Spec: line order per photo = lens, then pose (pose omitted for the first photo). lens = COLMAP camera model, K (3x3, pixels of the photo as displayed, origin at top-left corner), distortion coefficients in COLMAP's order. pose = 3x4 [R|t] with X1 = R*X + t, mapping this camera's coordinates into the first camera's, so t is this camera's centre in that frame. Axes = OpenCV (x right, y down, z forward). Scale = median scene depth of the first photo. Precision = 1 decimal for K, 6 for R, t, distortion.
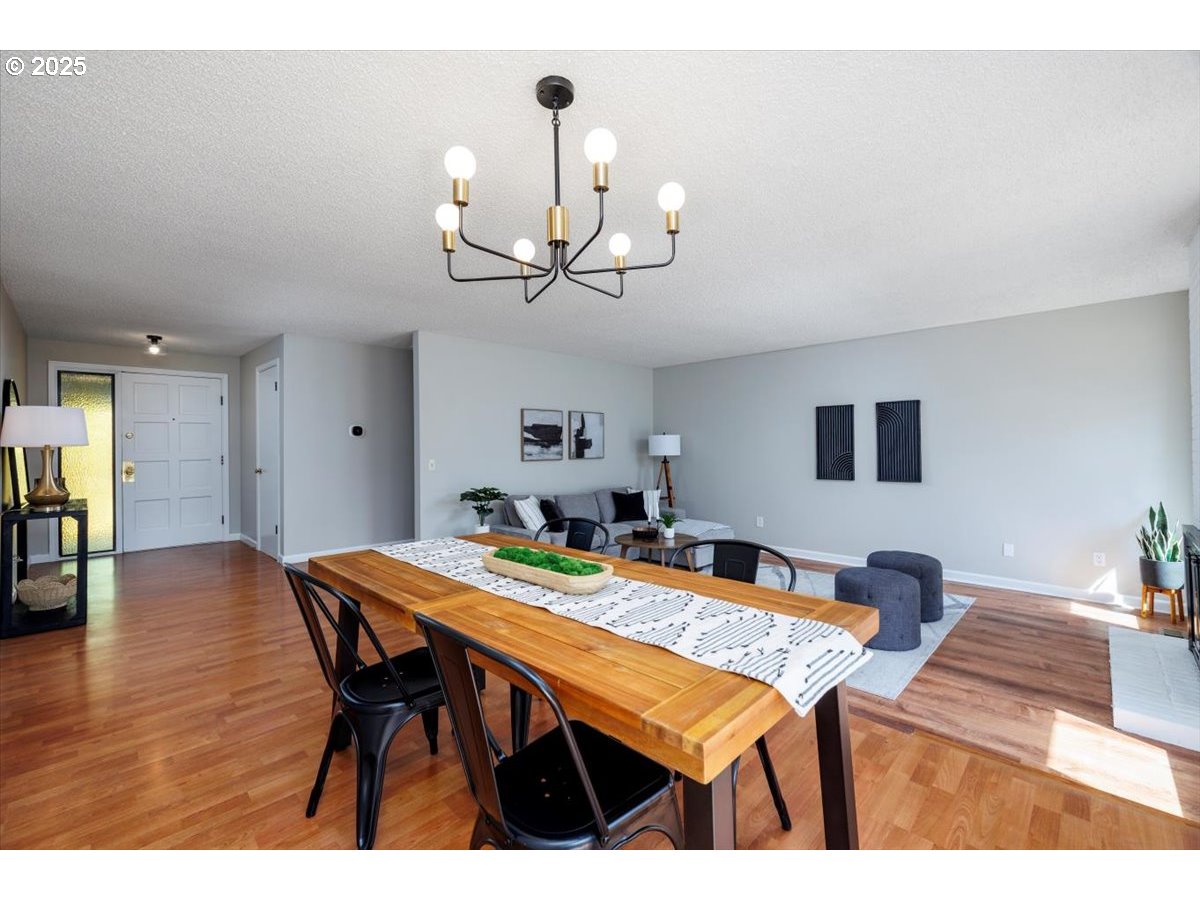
lens RADIAL K [[508.7, 0, 594.4], [0, 508.7, 447.8], [0, 0, 1]] dist [0.001348, 0.000445]
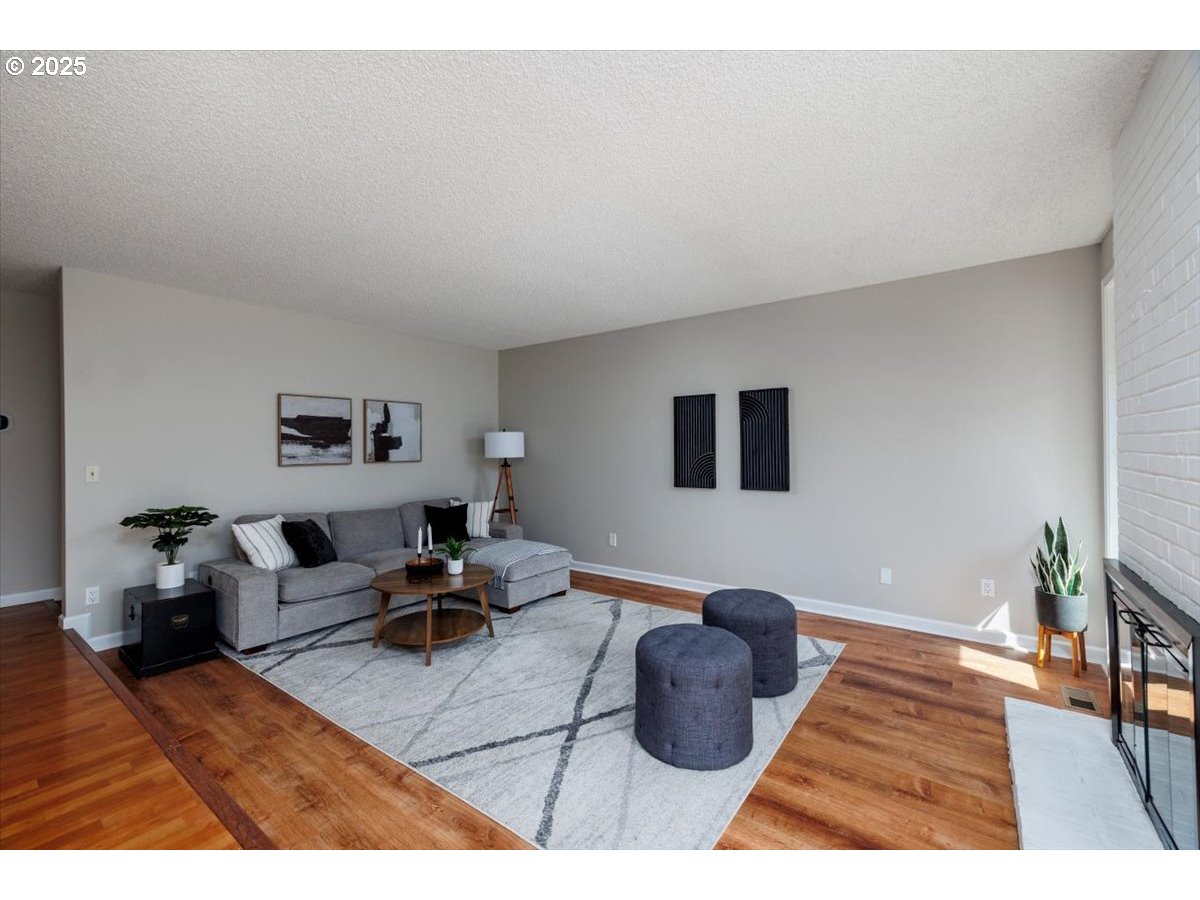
lens RADIAL K [[507.5, 0, 598.7], [0, 507.5, 451.7], [0, 0, 1]] dist [0.001454, 0.000118]
pose [[0.989721, -0.000597, 0.143008, 0.232852], [-0.000039, 0.999990, 0.004447, 0.002846], [-0.143009, -0.004407, 0.989712, 0.255284]]
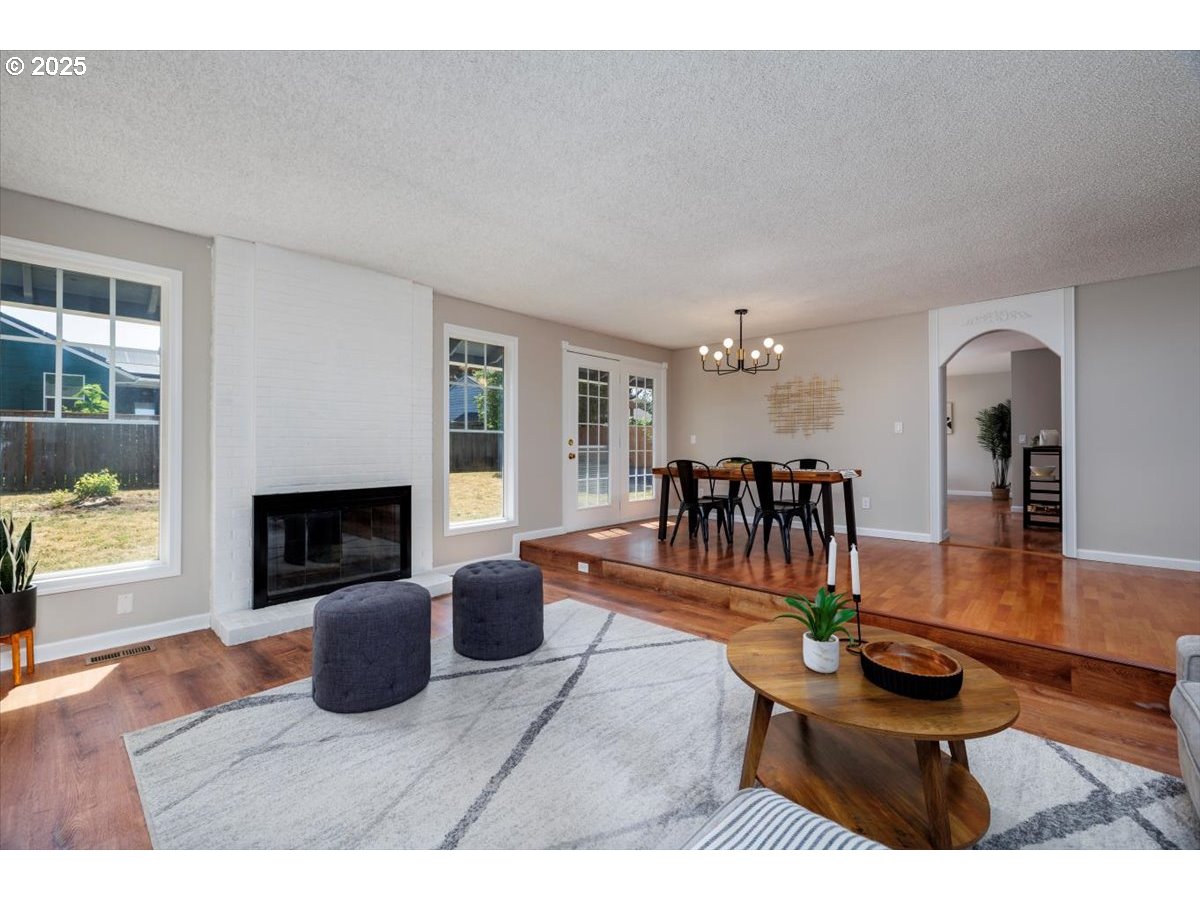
lens RADIAL K [[508.7, 0, 594.4], [0, 508.7, 447.8], [0, 0, 1]] dist [0.001348, 0.000445]
pose [[-0.999609, 0.010658, -0.025868, 0.282853], [0.010622, 0.999942, 0.001524, 0.033992], [0.025883, 0.001249, -0.999664, 1.254449]]
